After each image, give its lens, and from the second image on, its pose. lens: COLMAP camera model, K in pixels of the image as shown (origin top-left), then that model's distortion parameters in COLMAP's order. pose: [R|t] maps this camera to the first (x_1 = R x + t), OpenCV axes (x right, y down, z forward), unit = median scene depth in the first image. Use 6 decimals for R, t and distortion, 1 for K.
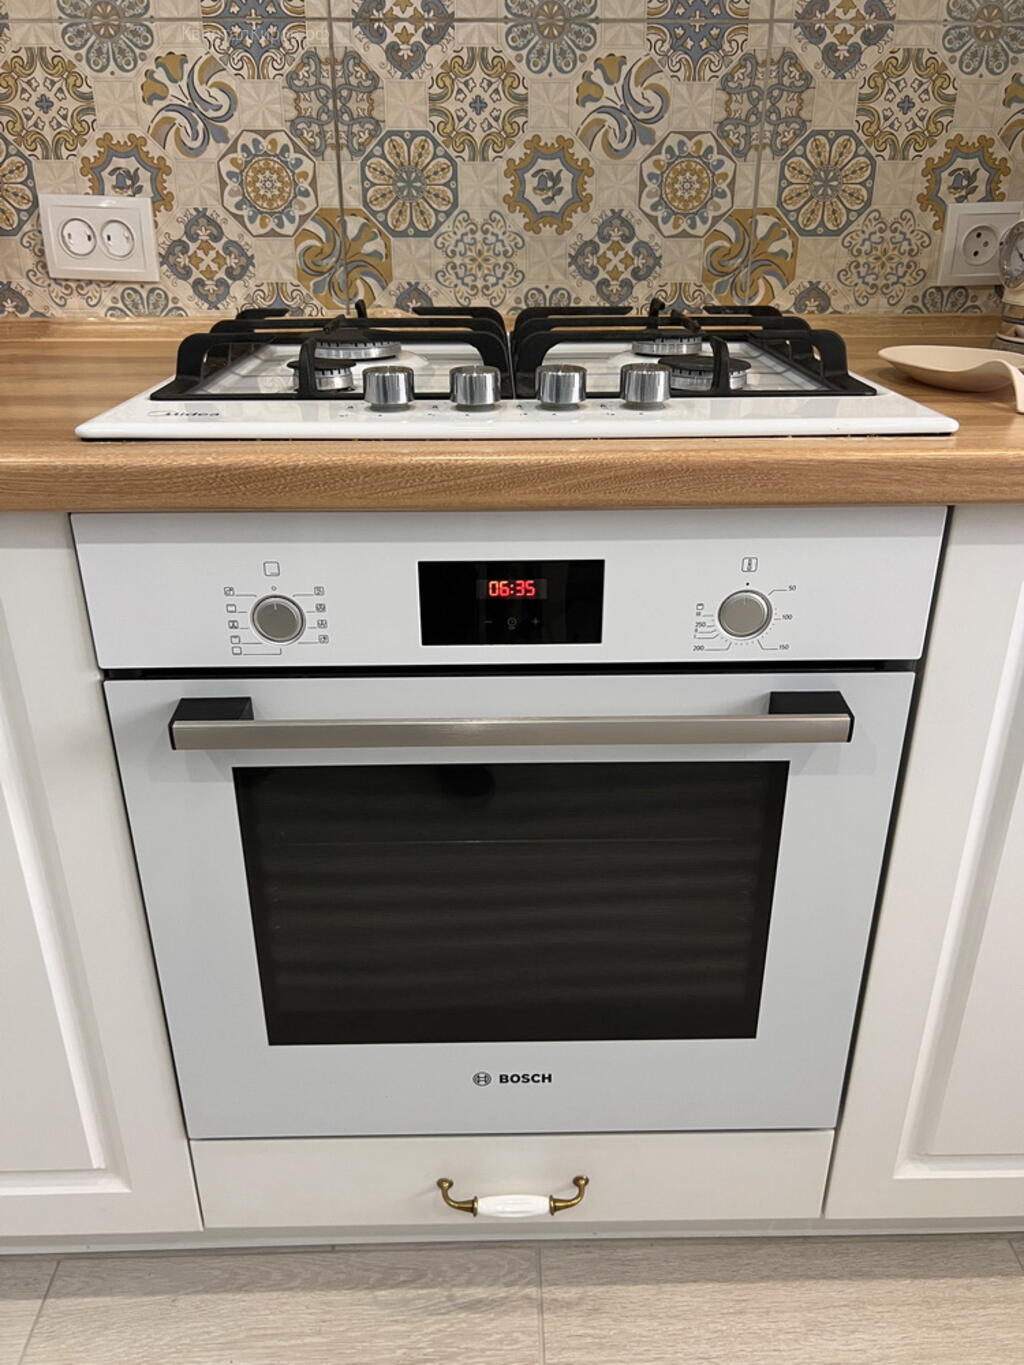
lens RADIAL K [[1034.5, 0, 507.5], [0, 1034.5, 677.6], [0, 0, 1]] dist [0.042322, -0.049817]
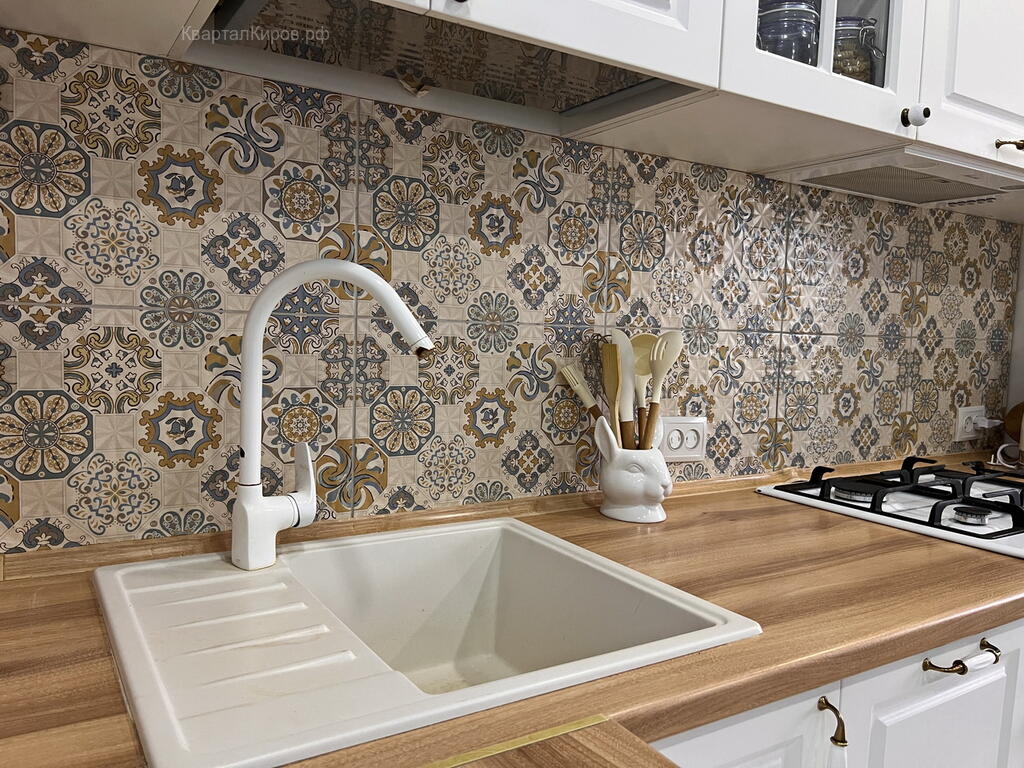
lens RADIAL K [[776.1, 0, 500.9], [0, 776.1, 390.6], [0, 0, 1]] dist [0.042322, -0.049817]
pose [[0.859466, -0.012921, 0.511029, -1.365945], [0.184595, 0.940071, -0.286689, -0.195484], [-0.476700, 0.340733, 0.810345, 0.087096]]
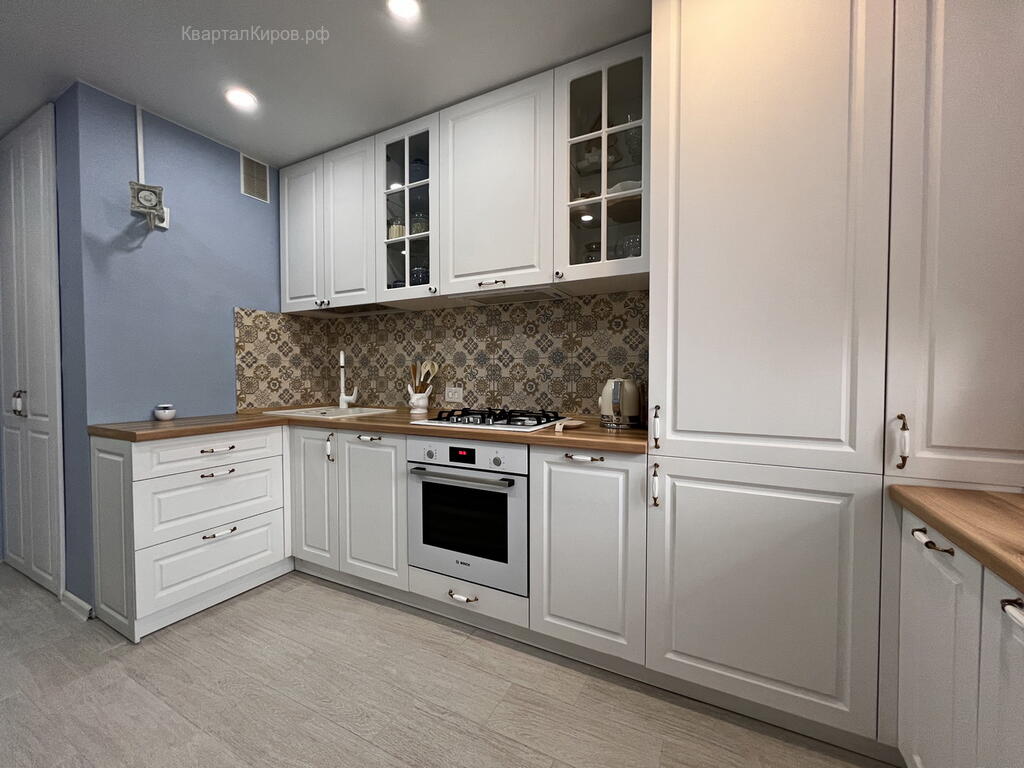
lens RADIAL K [[413.2, 0, 512.7], [0, 413.2, 385.4], [0, 0, 1]] dist [-0.003313, 0.000747]
pose [[0.878372, 0.012211, -0.477822, 0.921489], [-0.201307, 0.916139, -0.346647, 0.213276], [0.433518, 0.400674, 0.807169, -0.616551]]
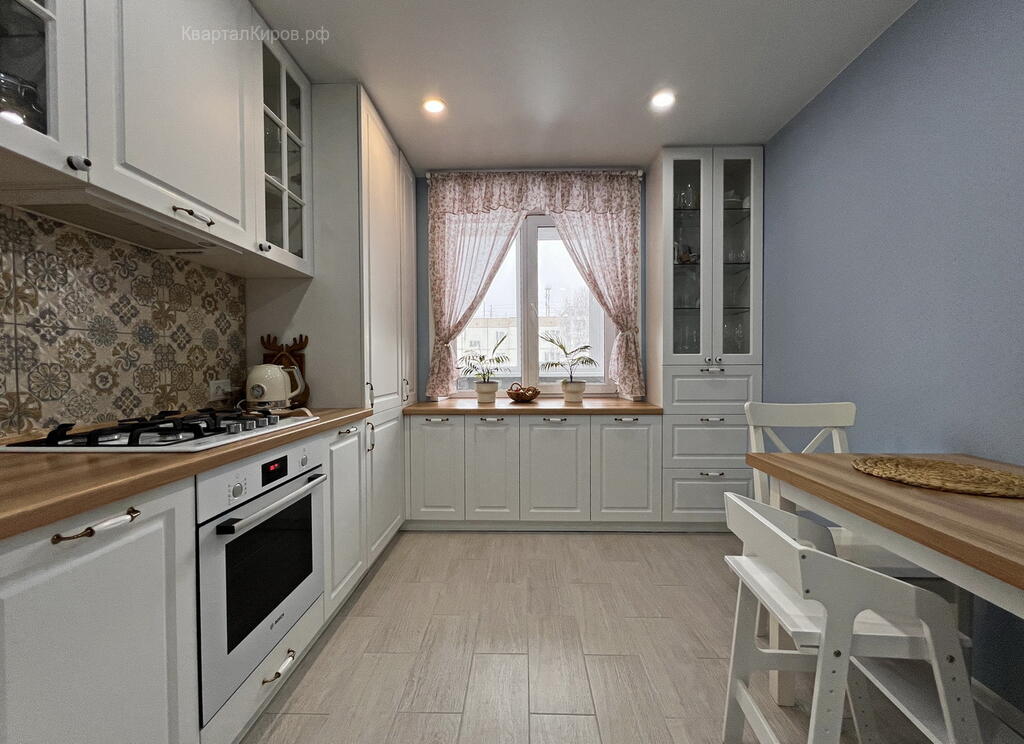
lens RADIAL K [[427.5, 0, 513.9], [0, 427.5, 374.4], [0, 0, 1]] dist [0.000144, -0.000251]
pose [[0.039924, -0.020193, 0.998999, -1.133397], [0.426990, 0.904256, 0.001214, -0.008726], [-0.903375, 0.426514, 0.044724, -0.078110]]
